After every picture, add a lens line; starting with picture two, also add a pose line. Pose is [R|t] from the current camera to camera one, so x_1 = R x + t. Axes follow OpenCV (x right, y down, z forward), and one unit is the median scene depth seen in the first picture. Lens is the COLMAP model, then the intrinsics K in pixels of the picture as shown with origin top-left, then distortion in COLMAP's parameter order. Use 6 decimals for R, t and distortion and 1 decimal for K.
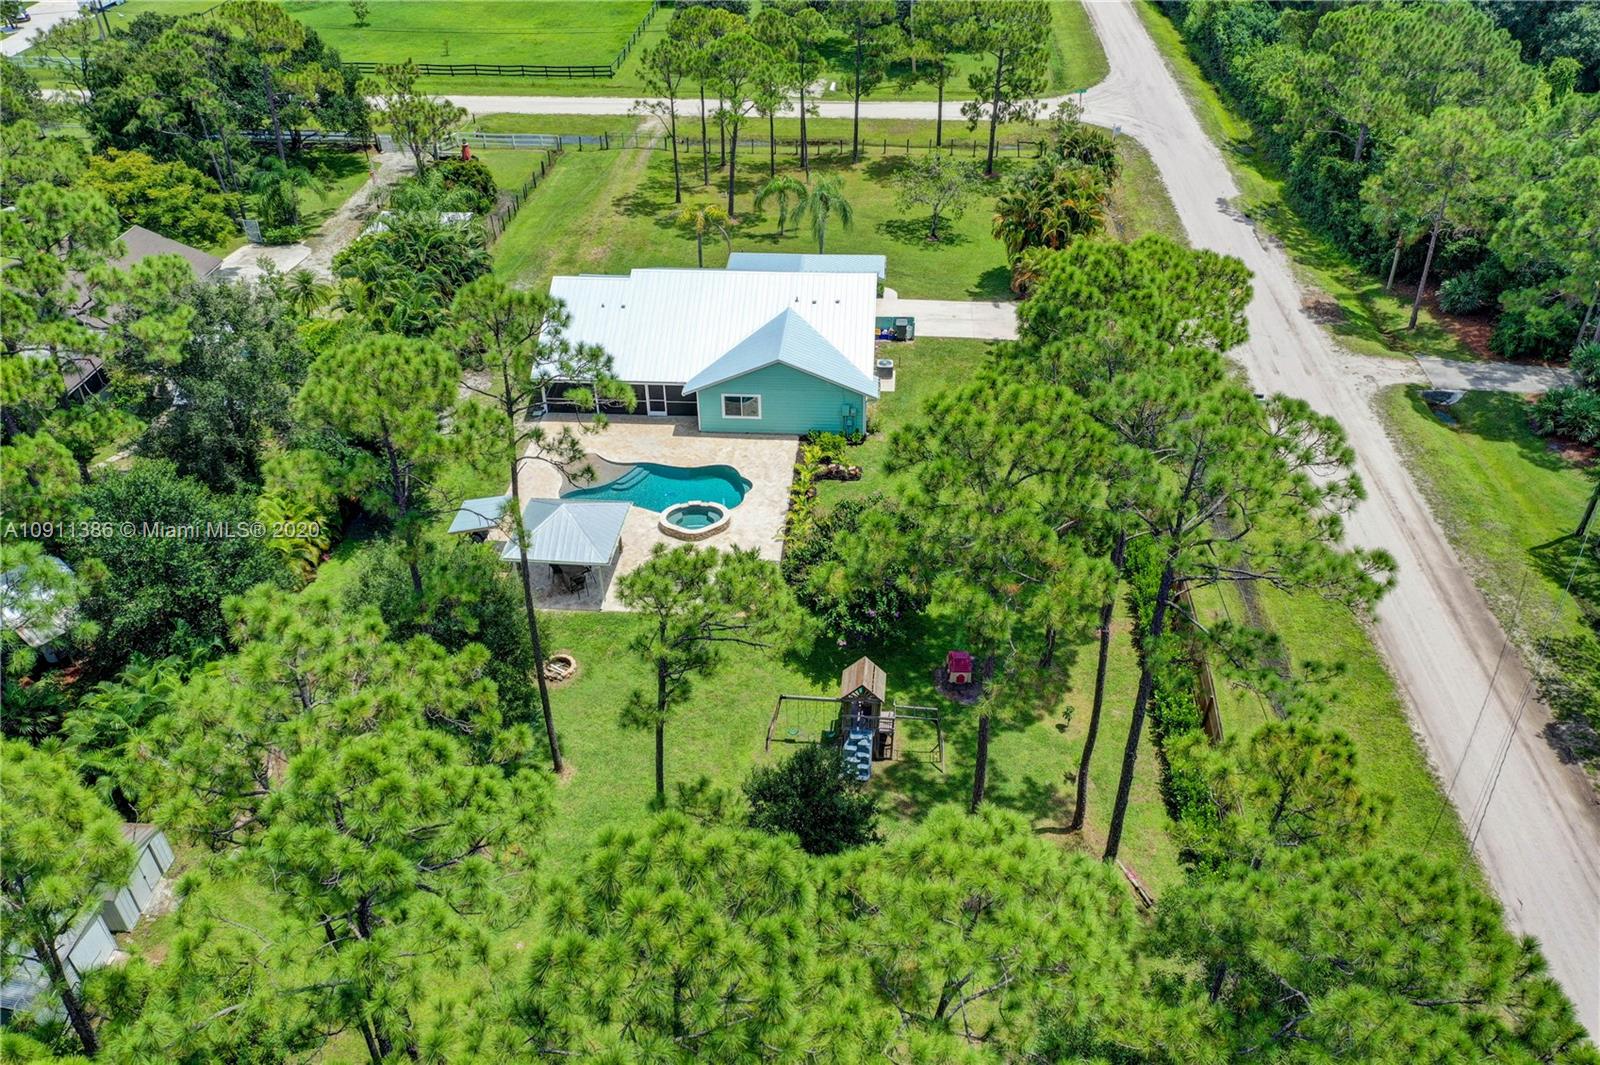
lens RADIAL K [[1254.5, 0, 801.8], [0, 1254.5, 530.9], [0, 0, 1]] dist [-0.004736, 0.005163]
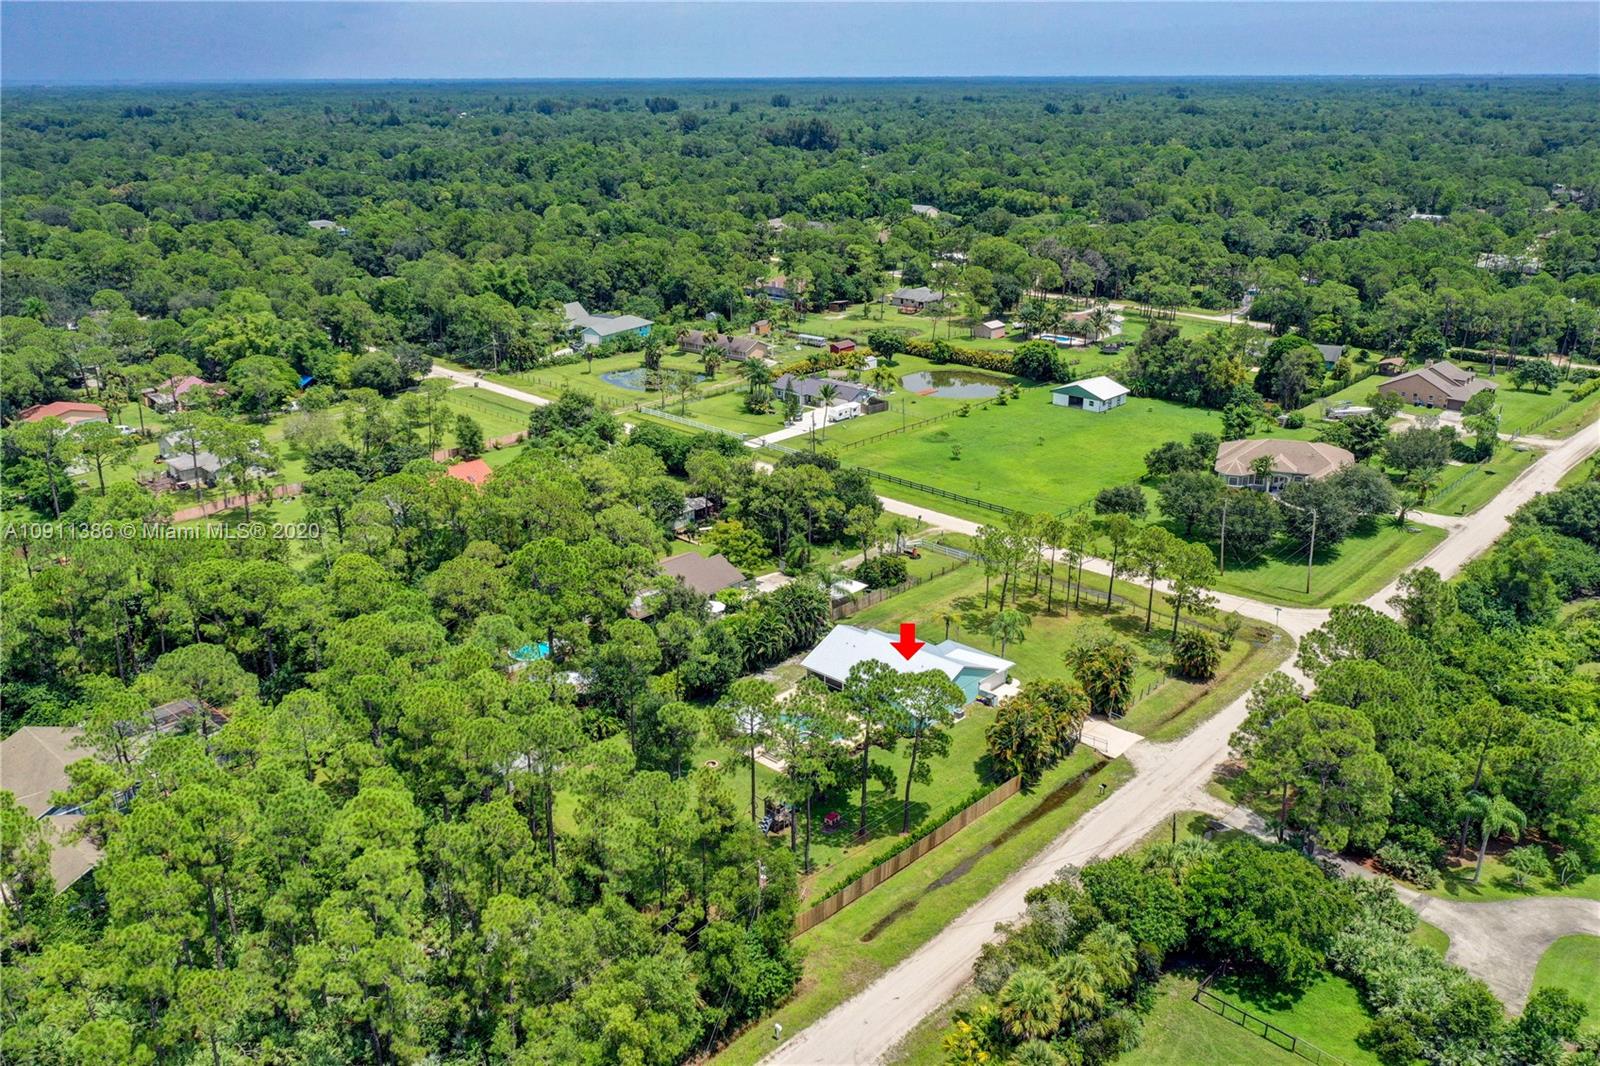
lens RADIAL K [[1256.7, 0, 800.0], [0, 1256.7, 533.0], [0, 0, 1]] dist [-0.003387, 0.007058]
pose [[0.777950, 0.223603, -0.587193, 1.006128], [-0.365641, 0.921108, -0.133667, -0.037887], [0.510980, 0.318688, 0.798334, -0.821463]]
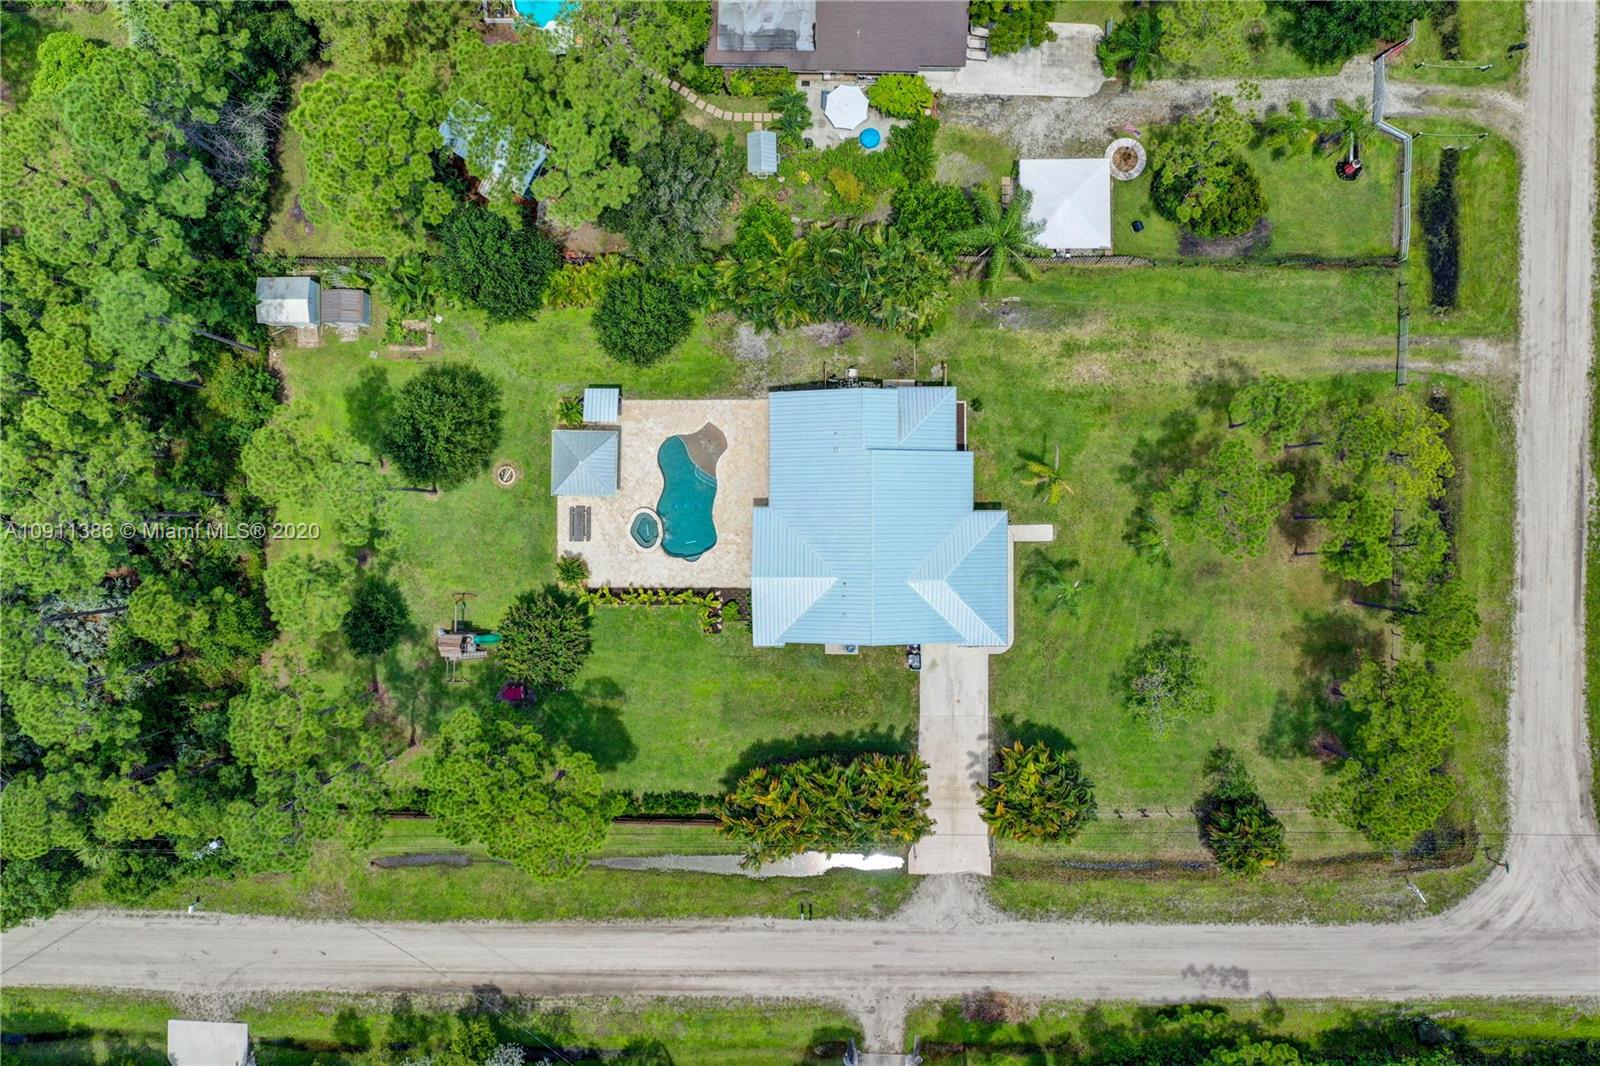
lens RADIAL K [[1256.7, 0, 800.0], [0, 1256.7, 533.0], [0, 0, 1]] dist [-0.003387, 0.007058]
pose [[0.078071, 0.996819, 0.016016, -0.080592], [-0.558177, 0.030394, 0.829165, -1.245478], [0.826041, -0.073673, 0.558774, 0.240209]]
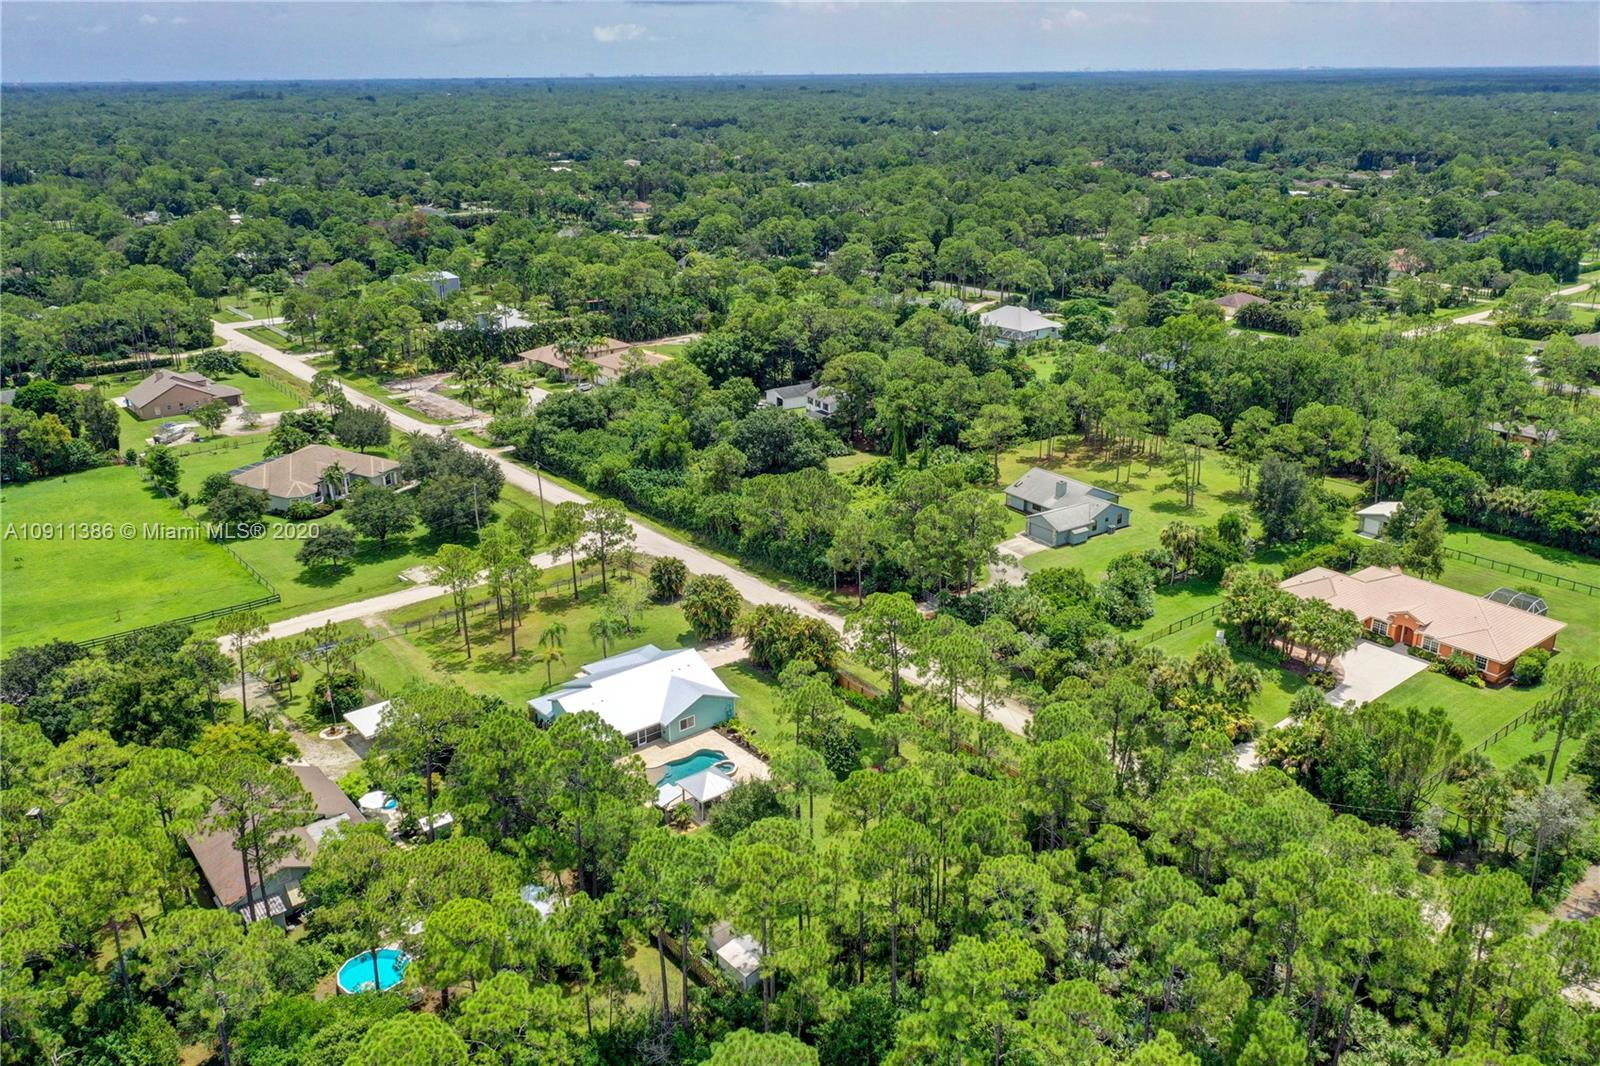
lens RADIAL K [[1250.7, 0, 799.2], [0, 1250.7, 554.9], [0, 0, 1]] dist [-0.002642, -0.000613]
pose [[0.722692, -0.241699, 0.647532, -1.147190], [0.396380, 0.912424, -0.101815, -0.066333], [-0.566215, 0.330250, 0.755206, -0.741008]]
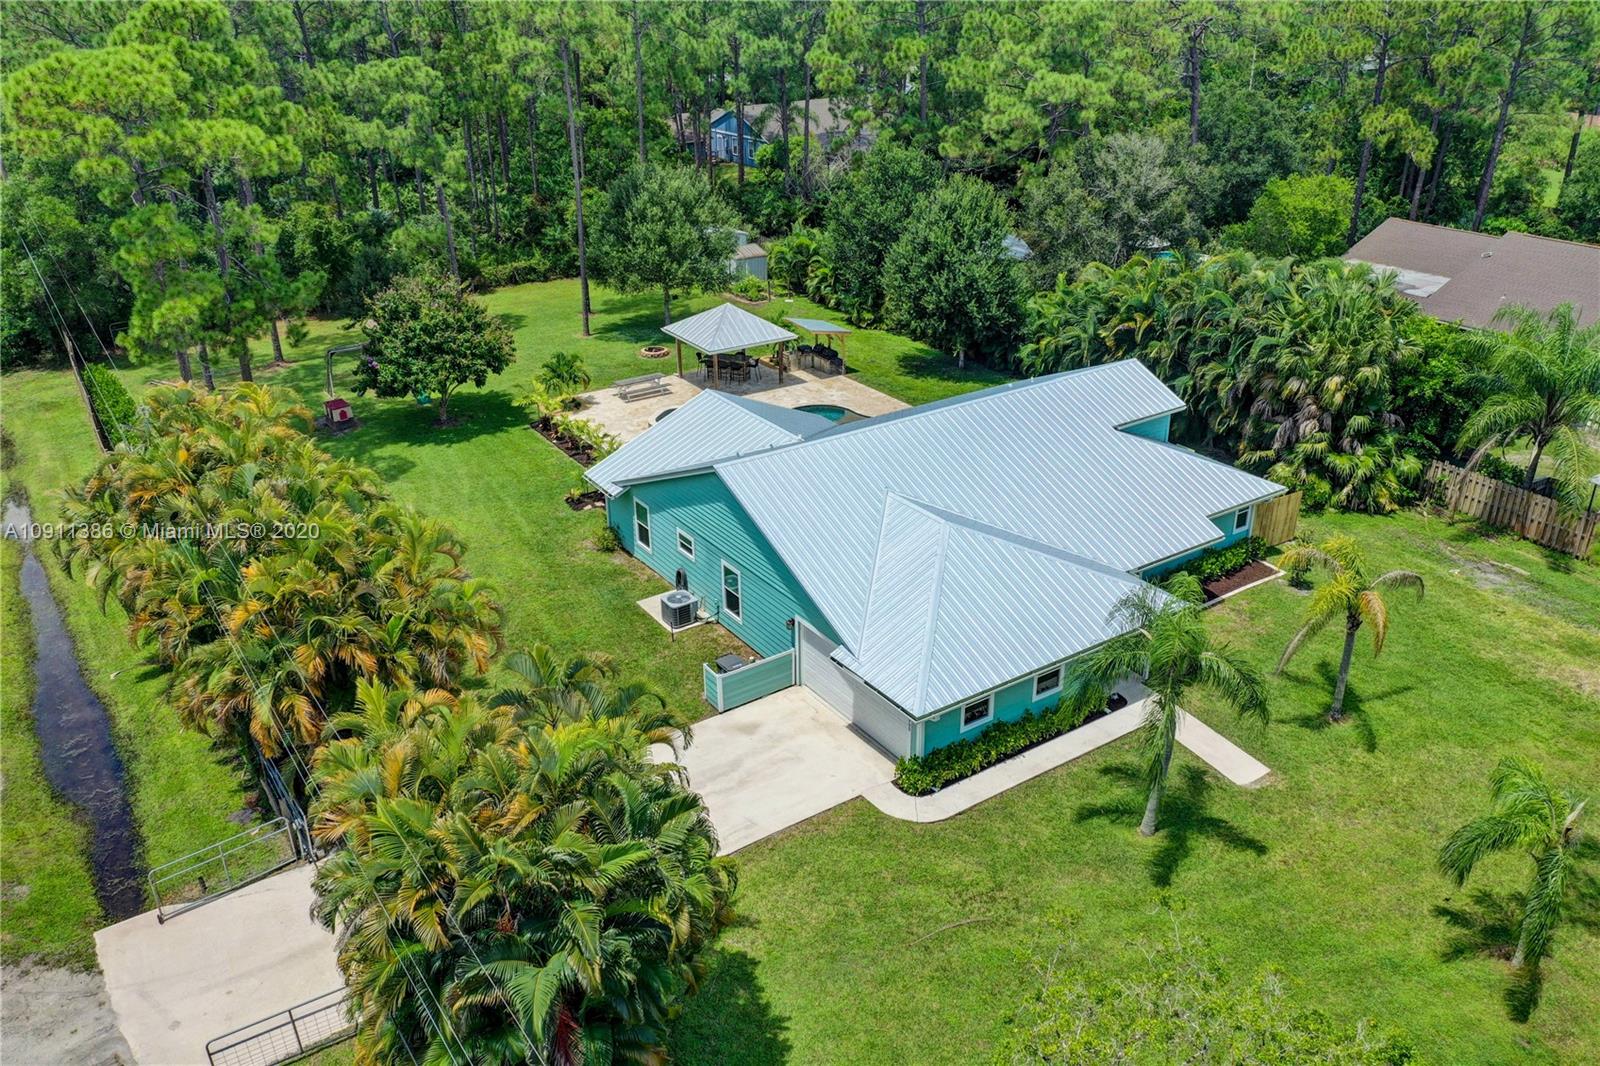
lens RADIAL K [[1256.7, 0, 800.0], [0, 1256.7, 533.0], [0, 0, 1]] dist [-0.003387, 0.007058]
pose [[-0.785589, 0.280810, -0.551359, 0.333235], [-0.340483, 0.547853, 0.764152, -0.610878], [0.516645, 0.788037, -0.334777, 1.235776]]
